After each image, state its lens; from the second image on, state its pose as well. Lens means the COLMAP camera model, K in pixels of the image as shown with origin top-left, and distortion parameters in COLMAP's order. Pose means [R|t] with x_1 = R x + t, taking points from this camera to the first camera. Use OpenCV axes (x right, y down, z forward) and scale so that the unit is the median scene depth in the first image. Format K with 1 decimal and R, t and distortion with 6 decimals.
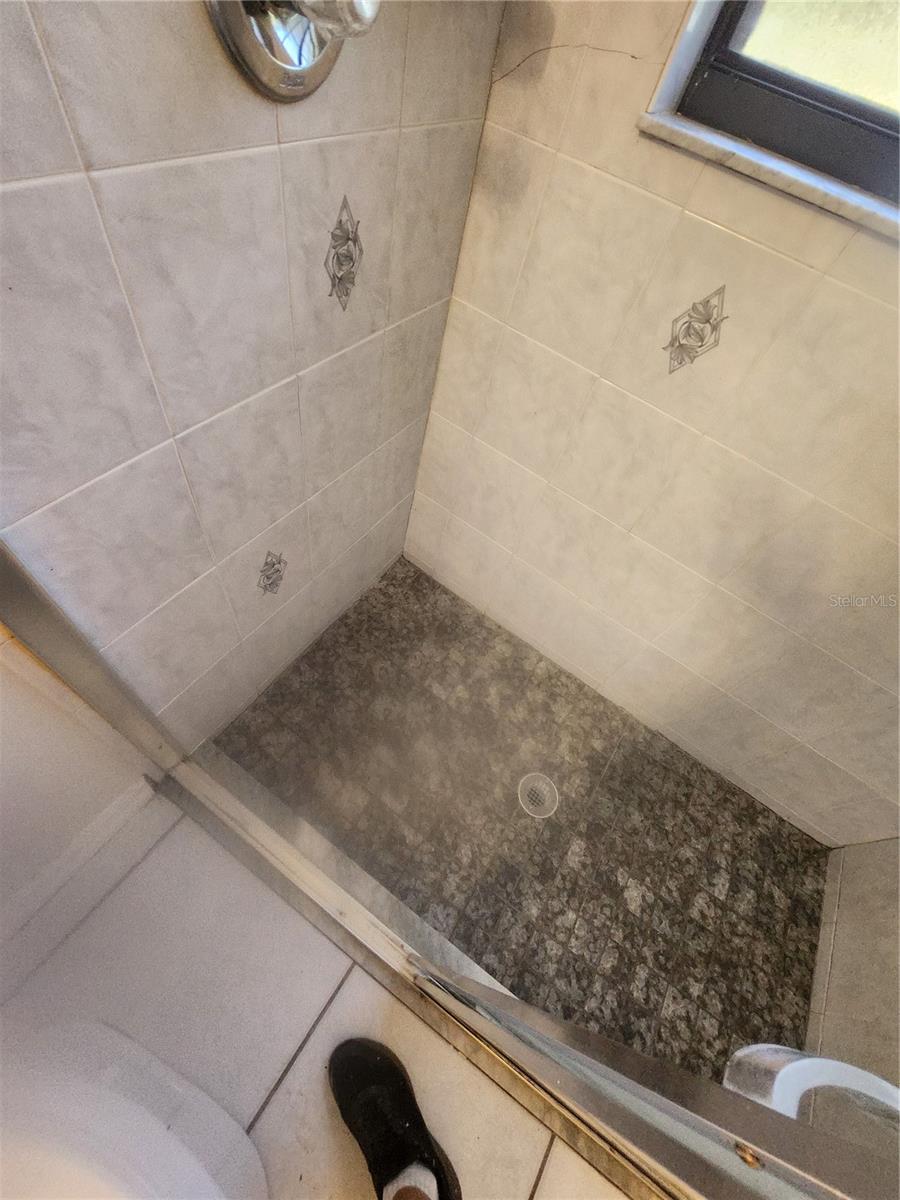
lens RADIAL K [[483.4, 0, 449.2], [0, 483.4, 596.2], [0, 0, 1]] dist [-0.013097, 0.000147]
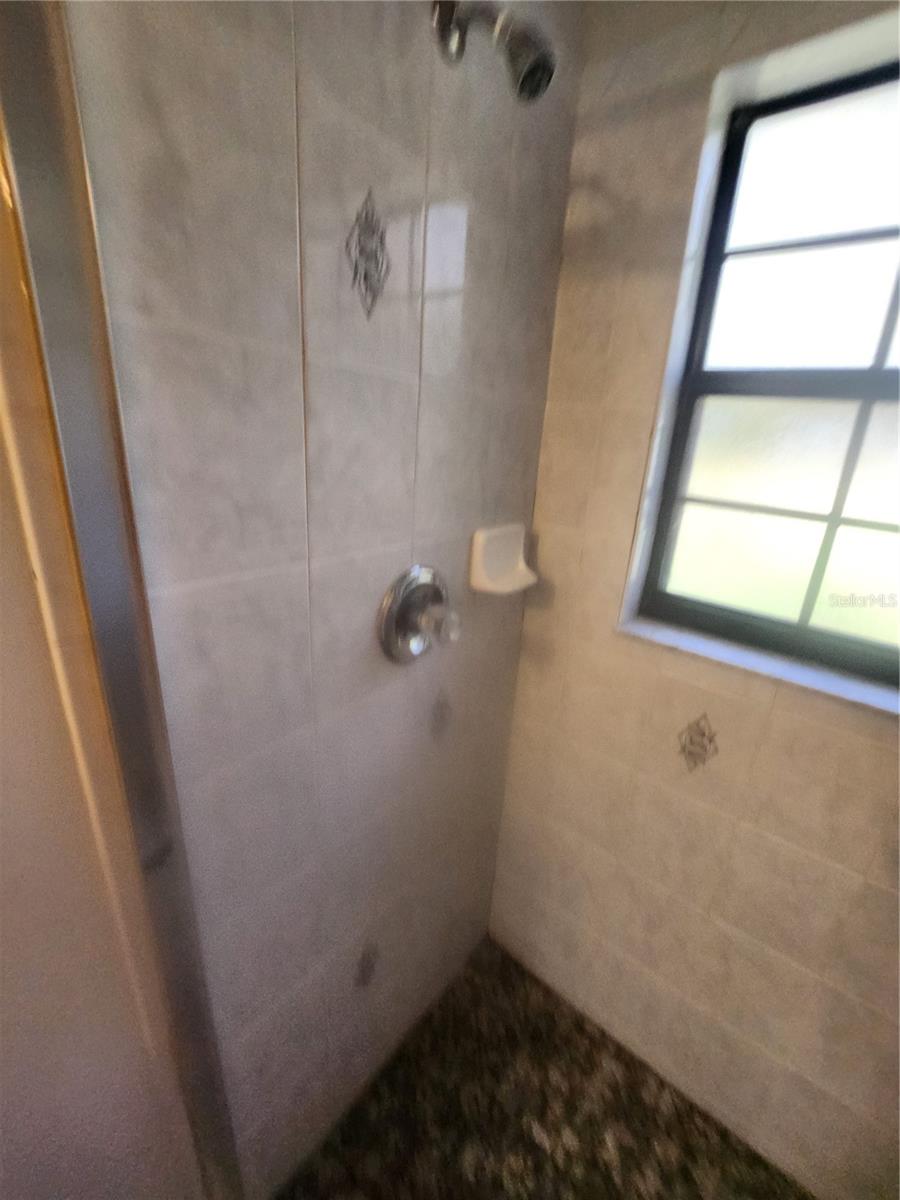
lens RADIAL K [[483.4, 0, 442.0], [0, 483.4, 601.7], [0, 0, 1]] dist [-0.013097, 0.000147]
pose [[0.983679, -0.106325, -0.145155, 0.027593], [-0.005944, 0.787086, -0.616814, -0.017514], [0.179832, 0.607610, 0.773609, -0.197810]]
